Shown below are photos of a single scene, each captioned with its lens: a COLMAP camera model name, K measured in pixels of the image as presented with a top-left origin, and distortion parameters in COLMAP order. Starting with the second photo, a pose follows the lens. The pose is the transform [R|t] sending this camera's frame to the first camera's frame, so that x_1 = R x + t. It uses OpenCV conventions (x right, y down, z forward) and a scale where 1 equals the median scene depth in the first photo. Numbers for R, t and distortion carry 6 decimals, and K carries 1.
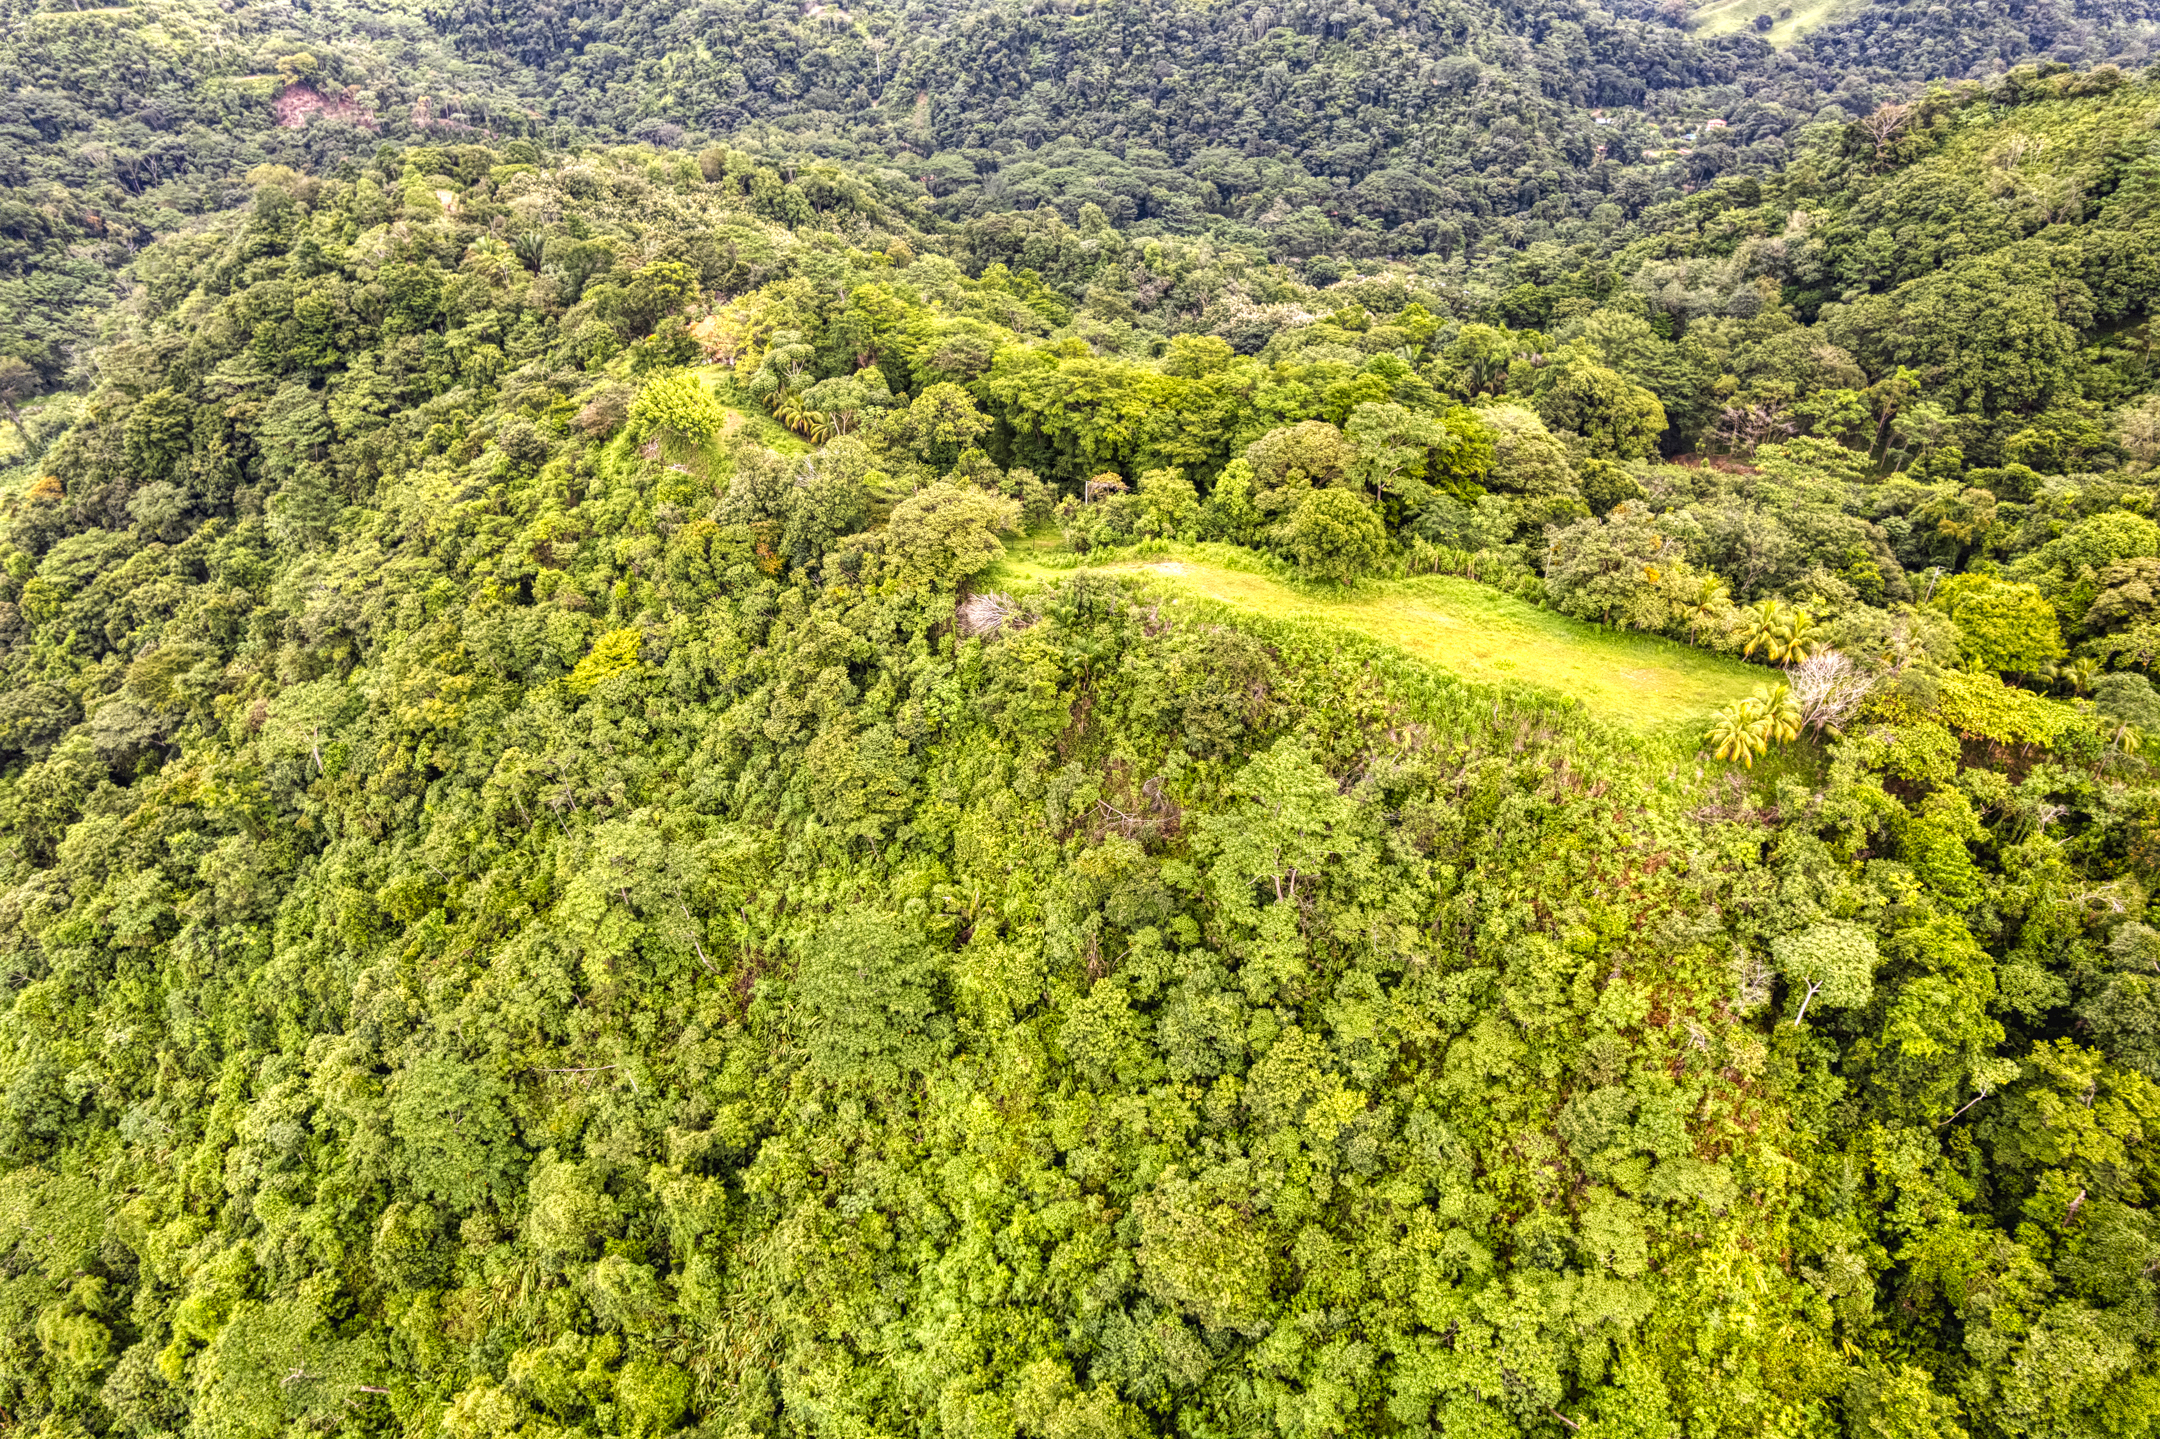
lens RADIAL K [[1389.1, 0, 1074.5], [0, 1389.1, 728.8], [0, 0, 1]] dist [-0.086651, 0.084365]
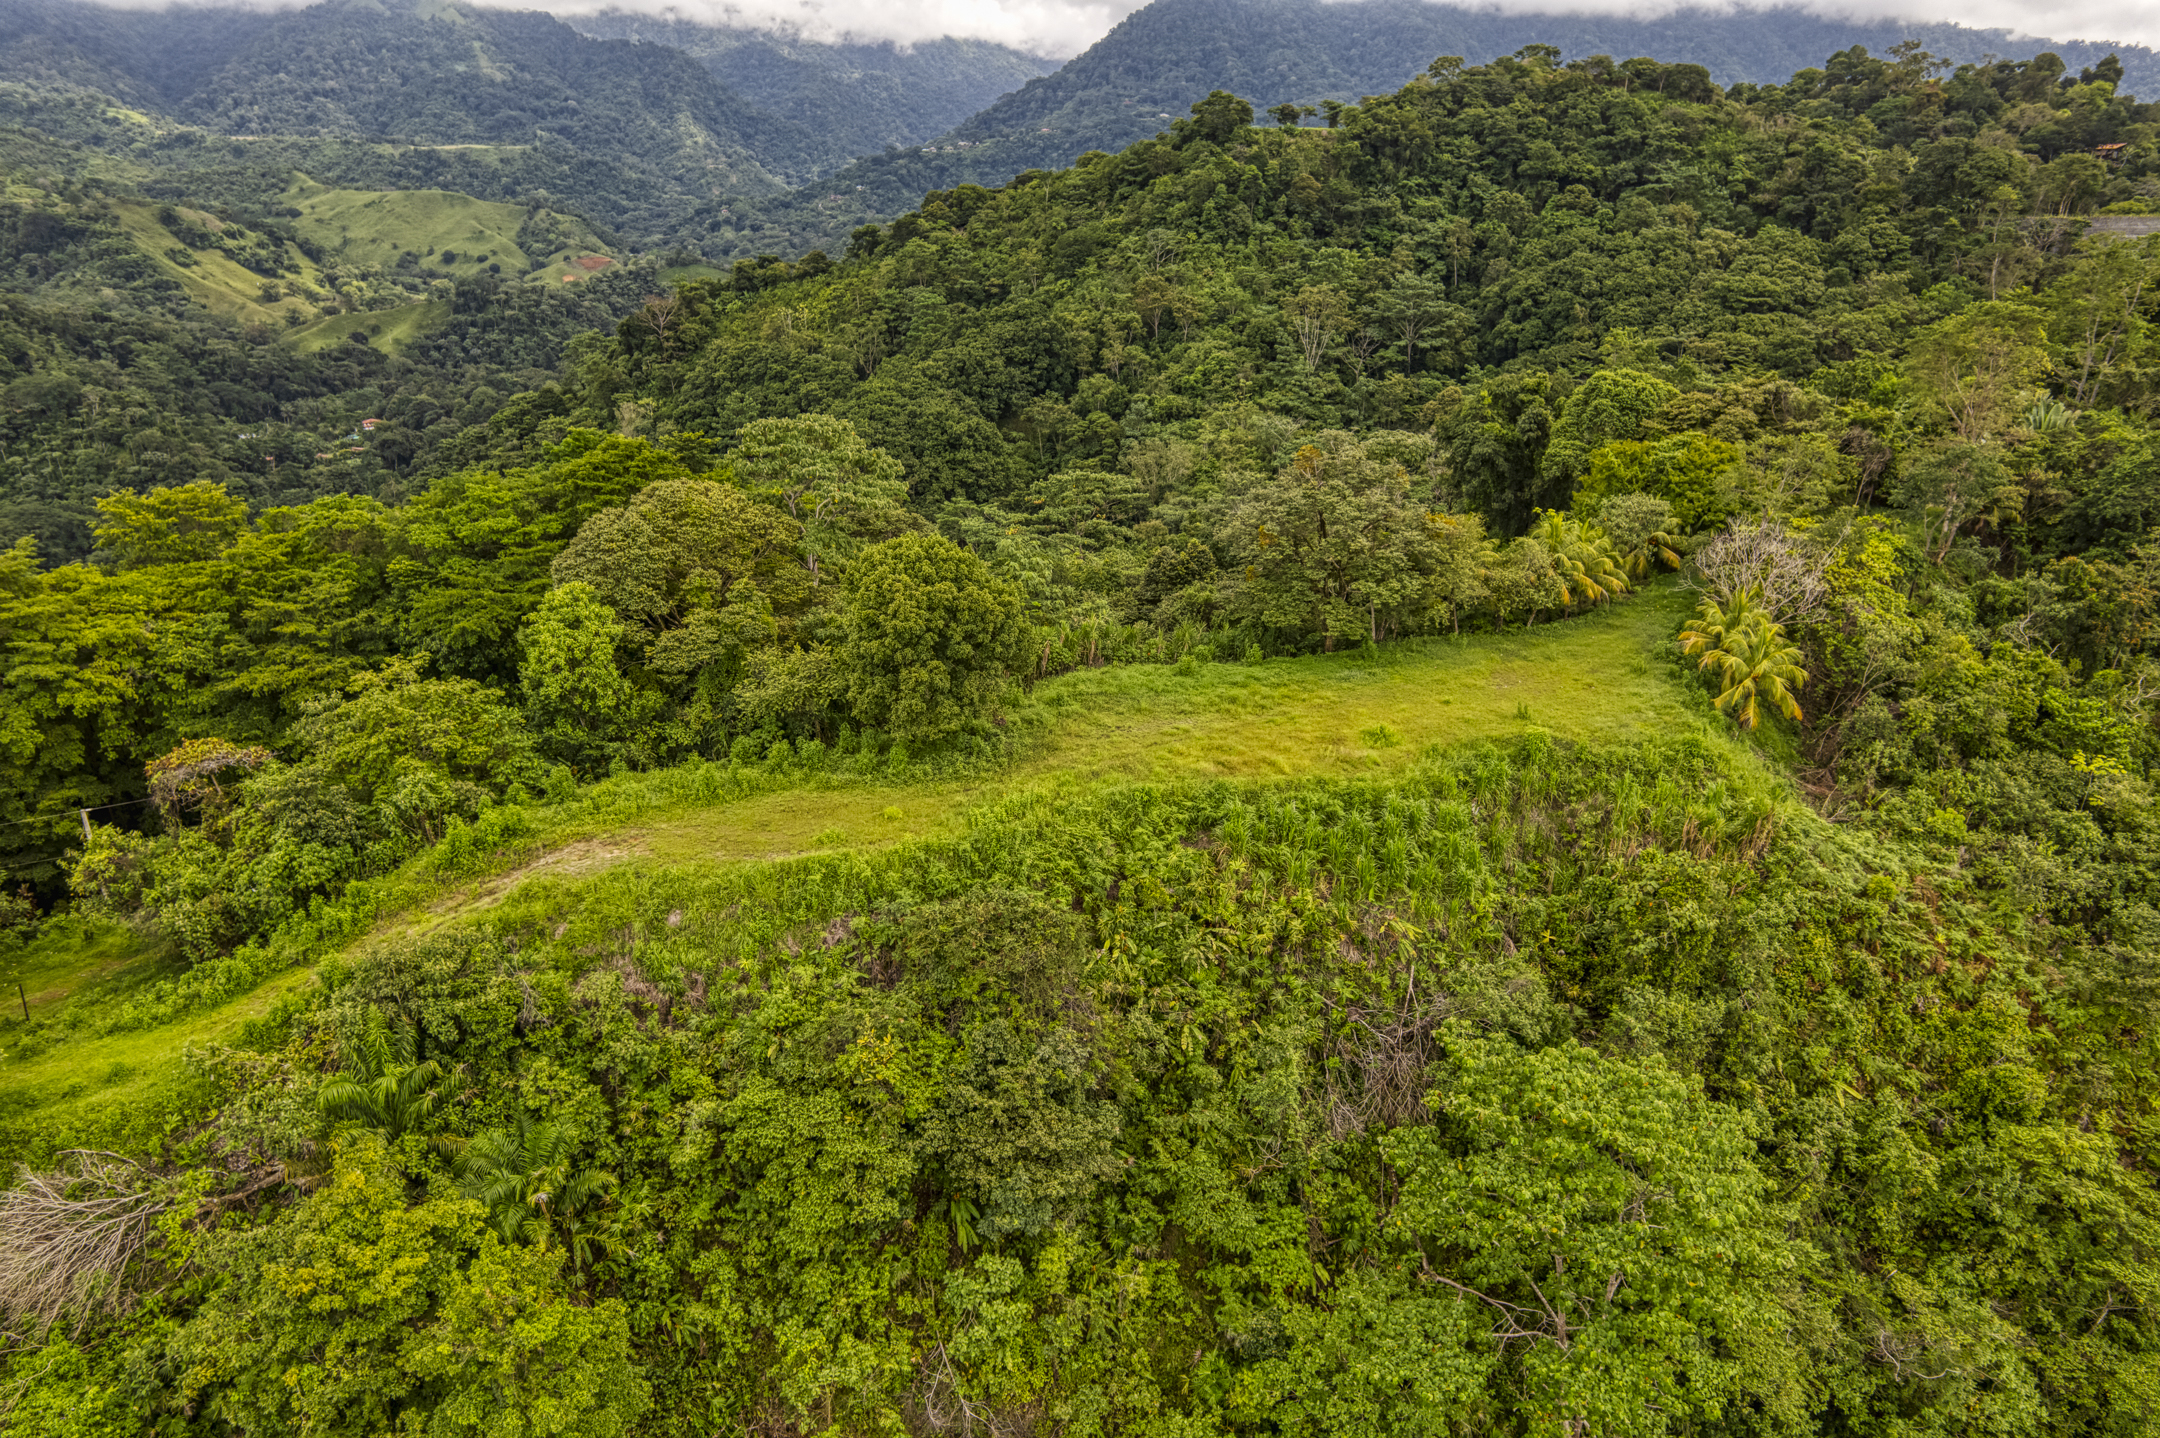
lens RADIAL K [[1393.7, 0, 1080.0], [0, 1393.7, 719.0], [0, 0, 1]] dist [-0.069151, 0.069118]
pose [[0.589689, -0.274819, 0.759435, -0.044038], [0.442536, 0.896546, -0.019186, -0.028217], [-0.675595, 0.347391, 0.650300, 0.221604]]
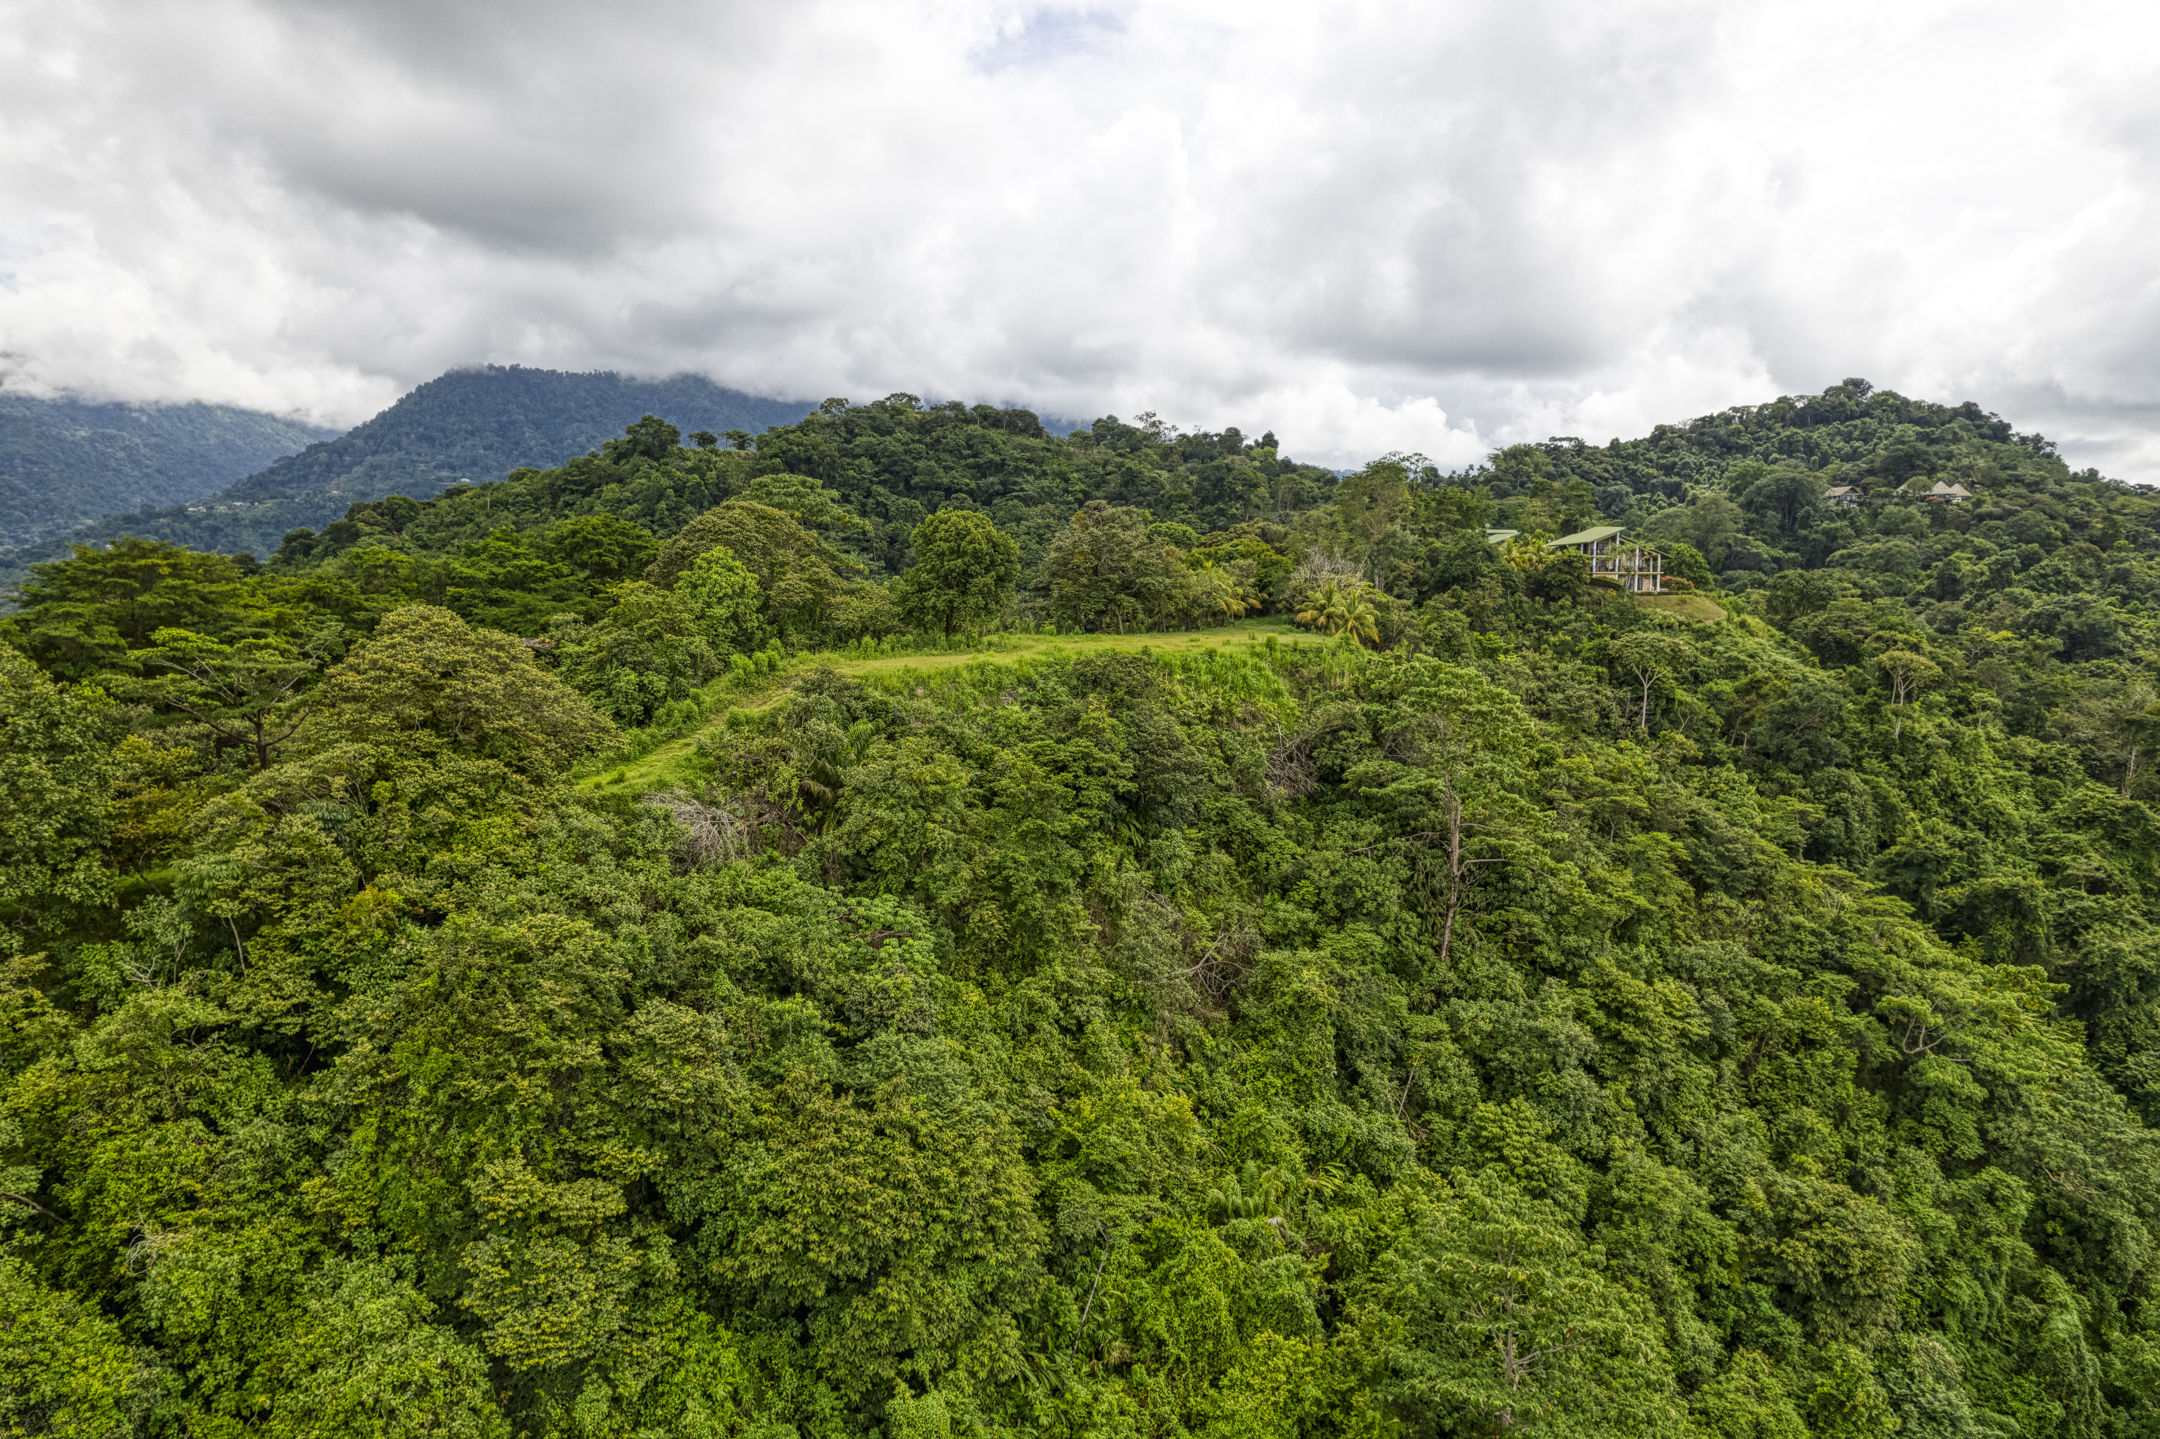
lens RADIAL K [[1393.7, 0, 1080.0], [0, 1393.7, 719.5], [0, 0, 1]] dist [-0.069151, 0.069118]
pose [[0.139708, -0.098219, 0.985309, -0.172454], [0.552259, 0.833659, 0.004797, -0.015345], [-0.821883, 0.543476, 0.170712, 0.283945]]
